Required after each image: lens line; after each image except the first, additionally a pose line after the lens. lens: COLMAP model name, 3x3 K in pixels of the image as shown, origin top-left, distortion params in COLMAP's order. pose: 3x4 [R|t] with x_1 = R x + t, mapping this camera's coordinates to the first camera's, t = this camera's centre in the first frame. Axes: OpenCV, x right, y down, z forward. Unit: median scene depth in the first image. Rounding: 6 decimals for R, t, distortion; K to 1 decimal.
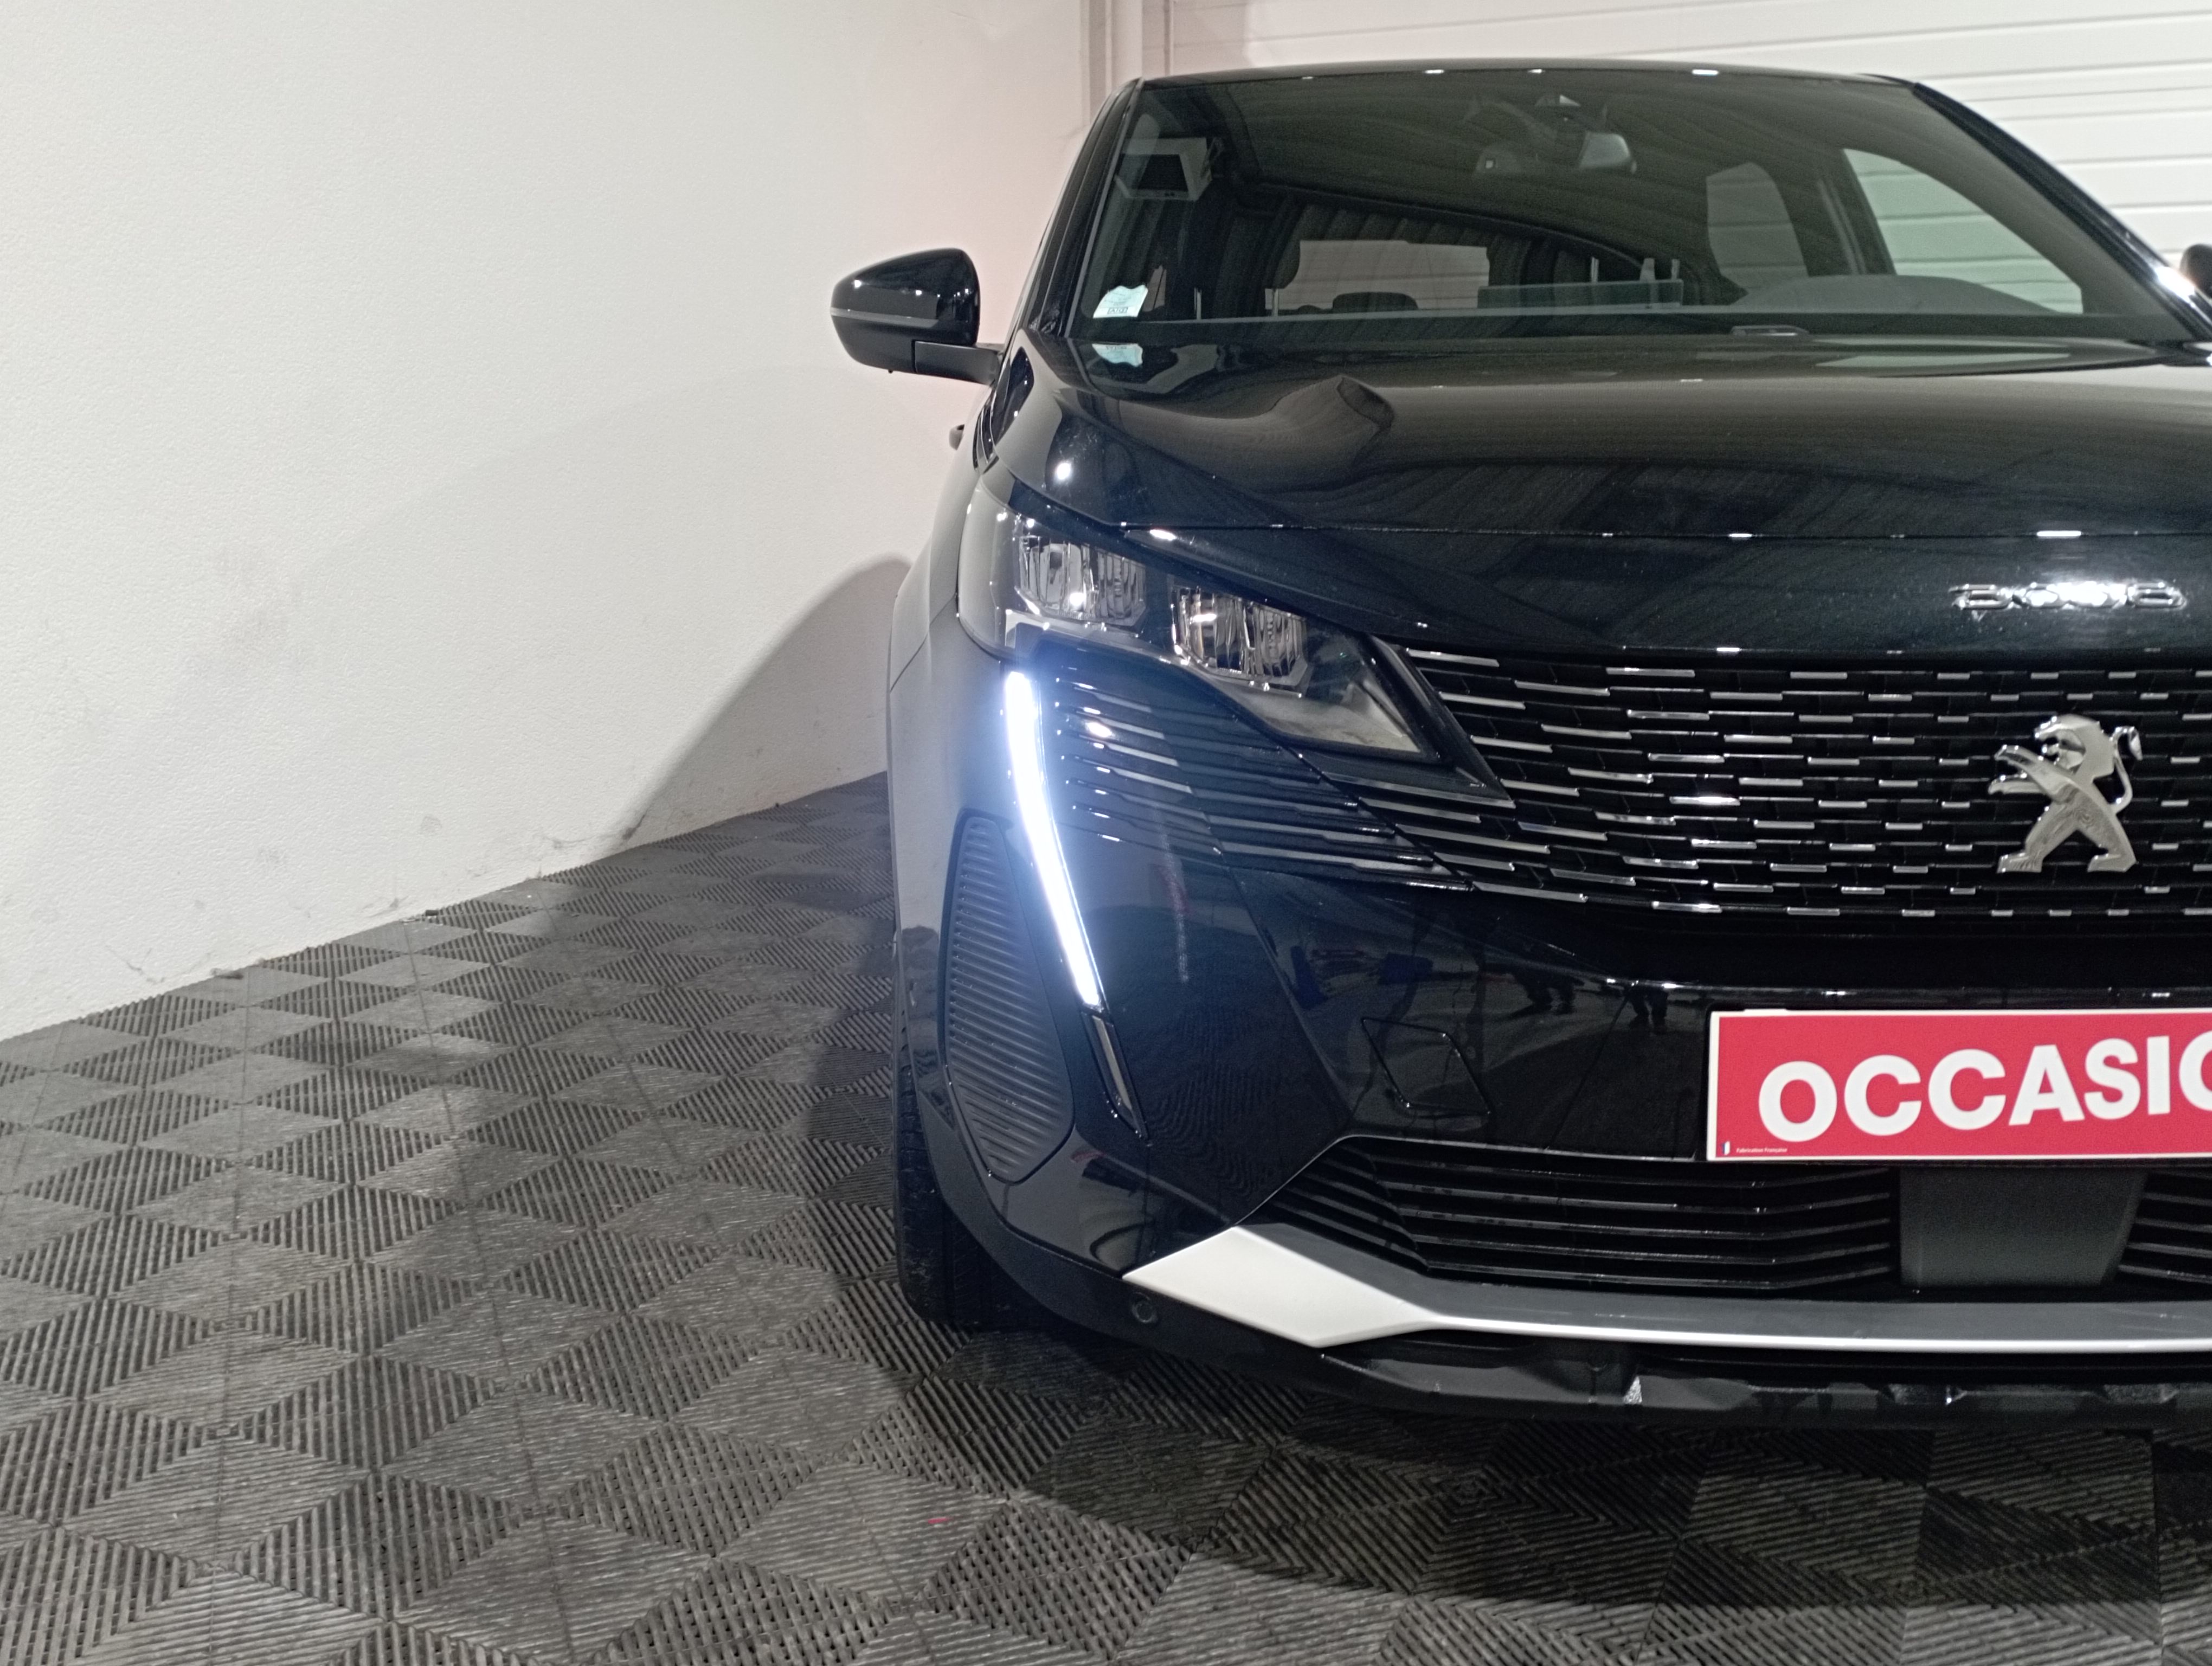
lens RADIAL K [[2129.3, 0, 1106.0], [0, 2129.3, 833.0], [0, 0, 1]] dist [0.111422, -0.117029]
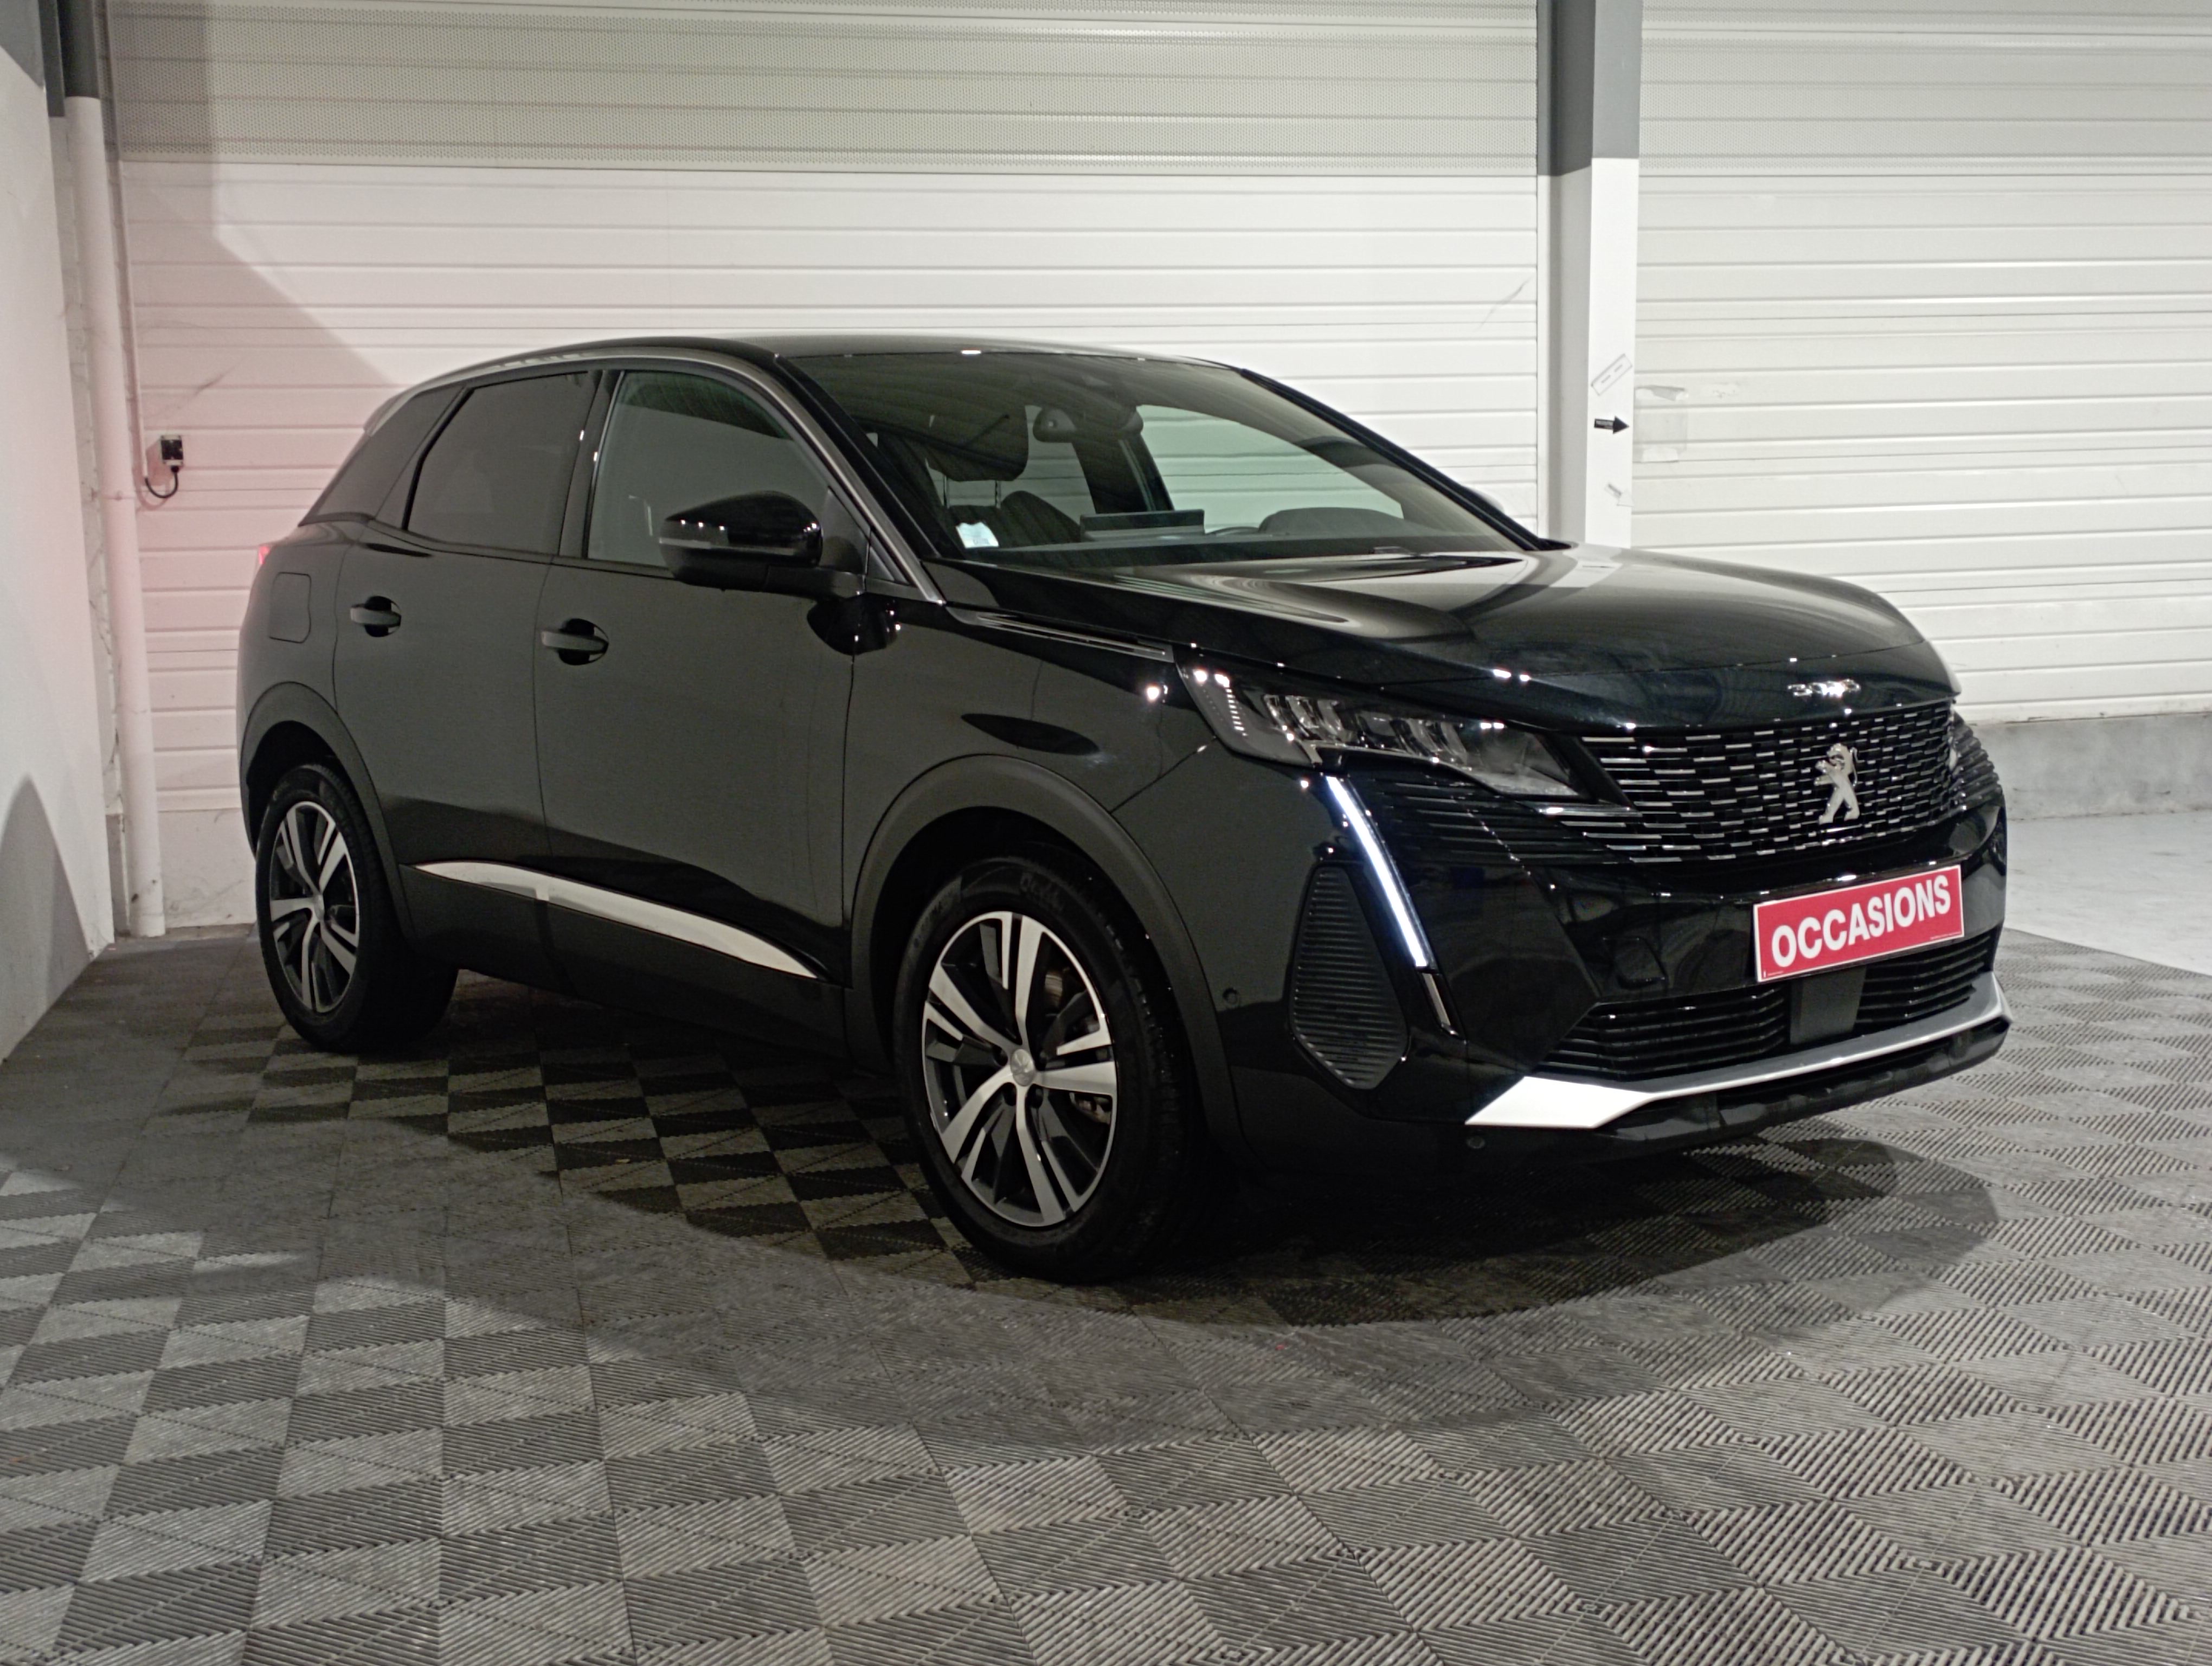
lens RADIAL K [[2575.1, 0, 1106.0], [0, 2575.1, 833.0], [0, 0, 1]] dist [0.095847, -0.058583]
pose [[0.782742, -0.093336, 0.615308, -1.129587], [0.150382, 0.987758, -0.041470, 0.018611], [-0.603904, 0.124992, 0.787195, -0.357067]]
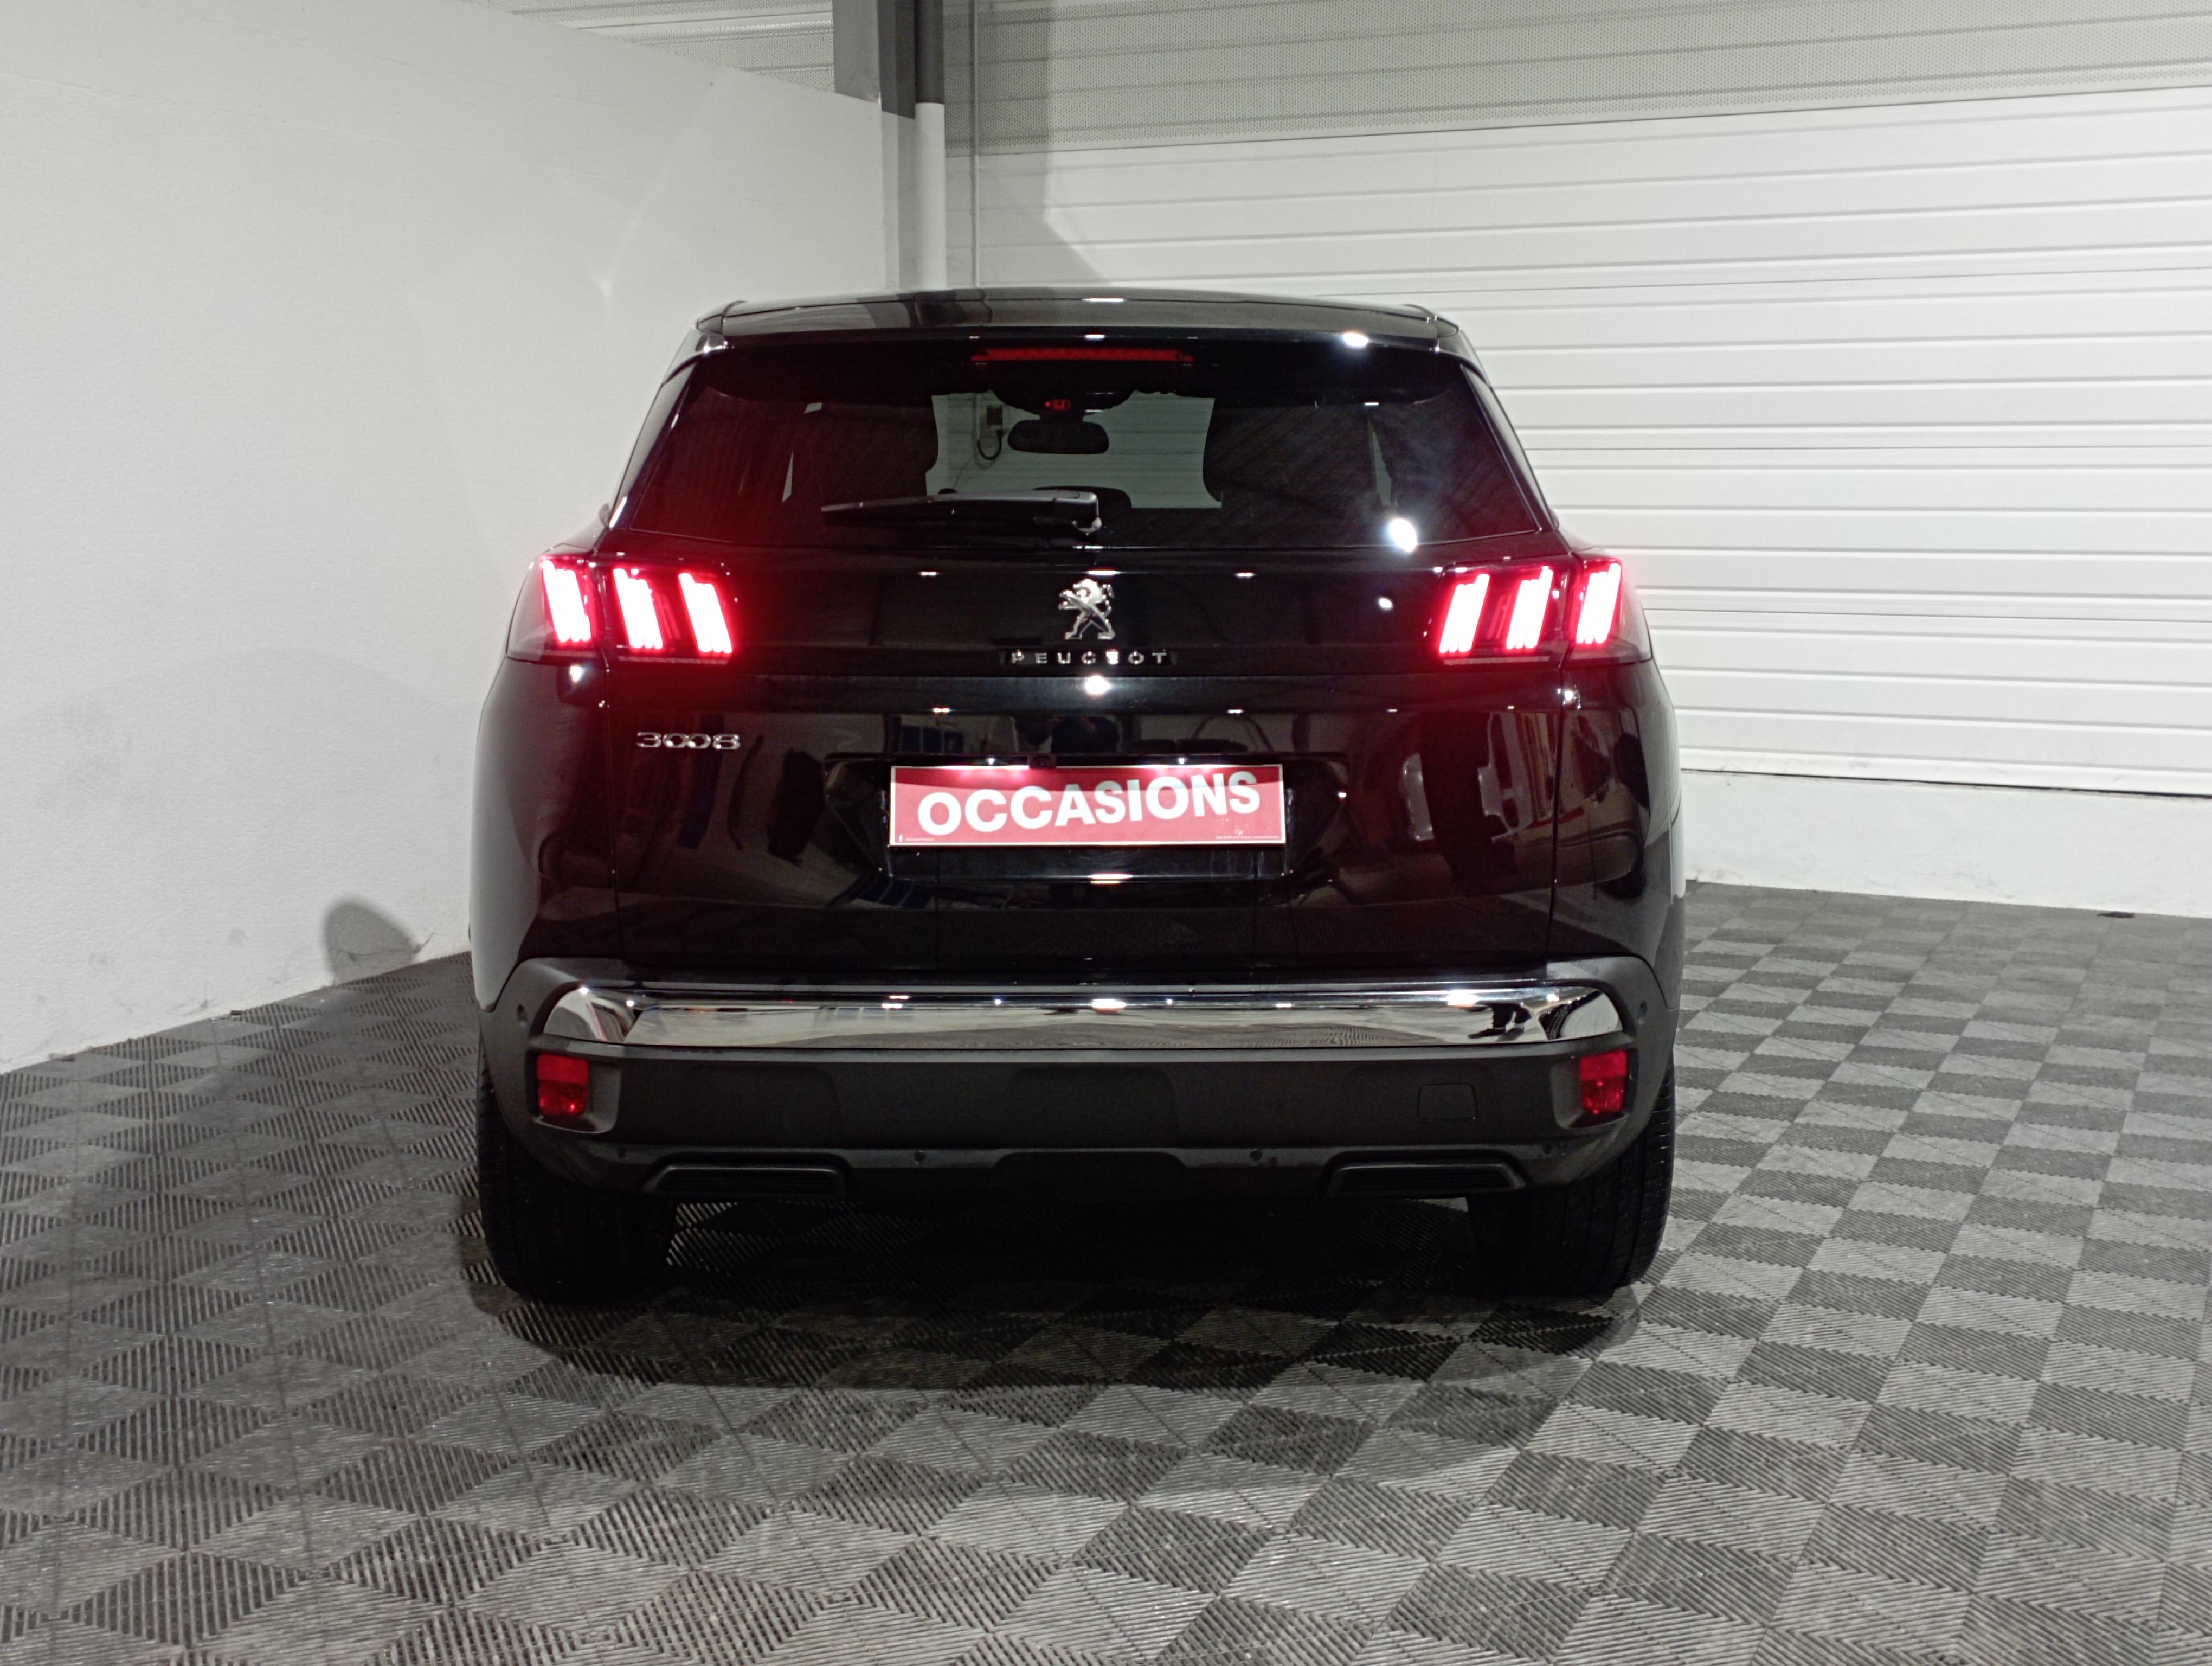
lens RADIAL K [[2634.8, 0, 1104.1], [0, 2634.8, 839.2], [0, 0, 1]] dist [0.095128, -0.049752]
pose [[0.999987, 0.003641, -0.003512, 0.312877], [-0.003838, 0.998321, -0.057803, 0.048327], [0.003296, 0.057815, 0.998322, -0.858464]]
